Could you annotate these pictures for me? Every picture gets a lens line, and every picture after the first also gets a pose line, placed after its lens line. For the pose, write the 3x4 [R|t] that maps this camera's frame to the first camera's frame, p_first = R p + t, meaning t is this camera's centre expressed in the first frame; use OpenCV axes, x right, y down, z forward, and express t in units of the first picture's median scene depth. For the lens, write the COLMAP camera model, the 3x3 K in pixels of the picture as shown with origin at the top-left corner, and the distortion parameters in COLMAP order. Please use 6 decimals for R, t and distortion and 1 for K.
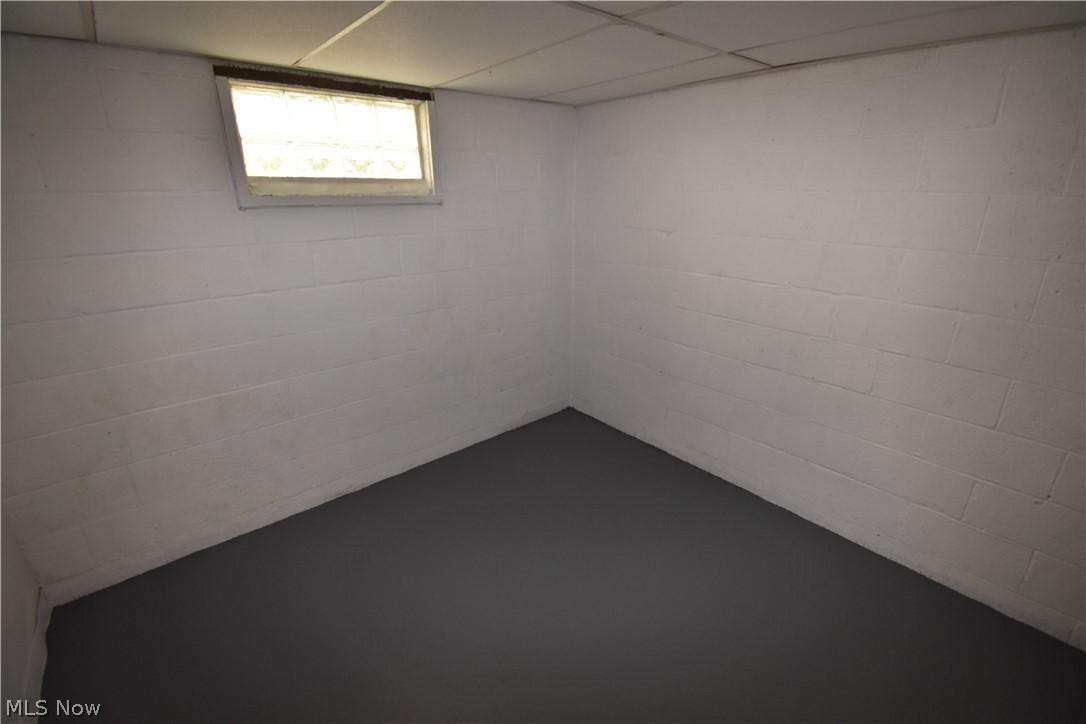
lens RADIAL K [[476.8, 0, 544.1], [0, 476.8, 355.2], [0, 0, 1]] dist [0.018067, -0.025095]
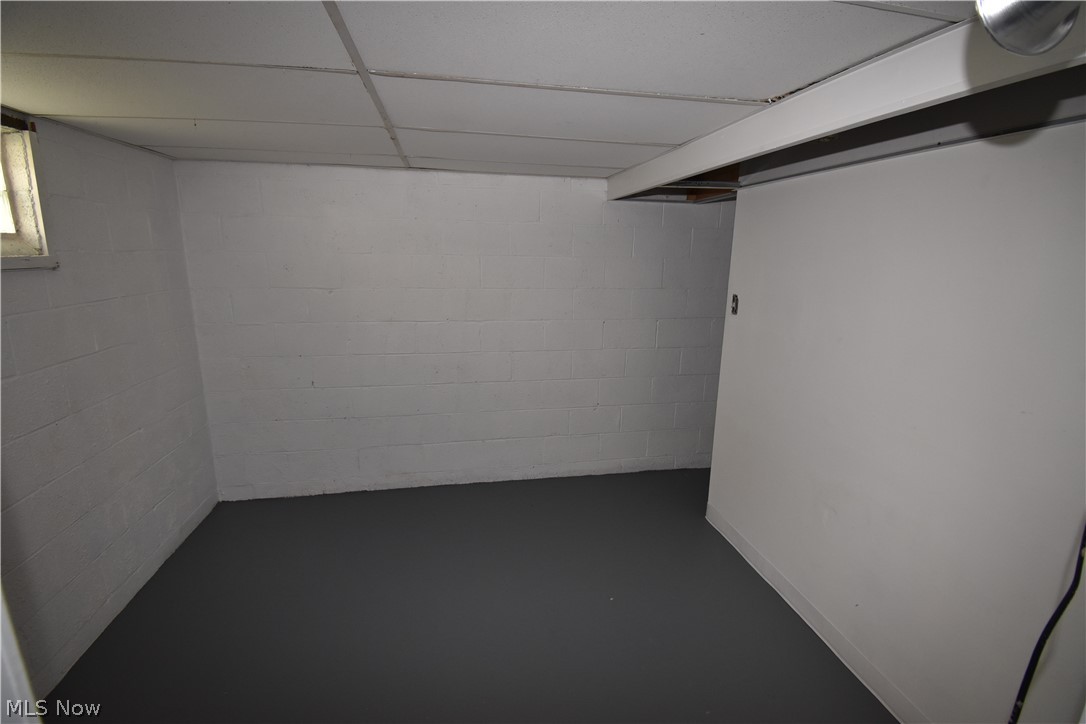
lens RADIAL K [[476.8, 0, 544.1], [0, 476.8, 355.2], [0, 0, 1]] dist [0.018067, -0.025095]
pose [[0.491786, -0.168880, 0.854181, -0.485759], [0.271819, 0.961760, 0.033653, -0.017929], [-0.827201, 0.215633, 0.518885, 0.064773]]
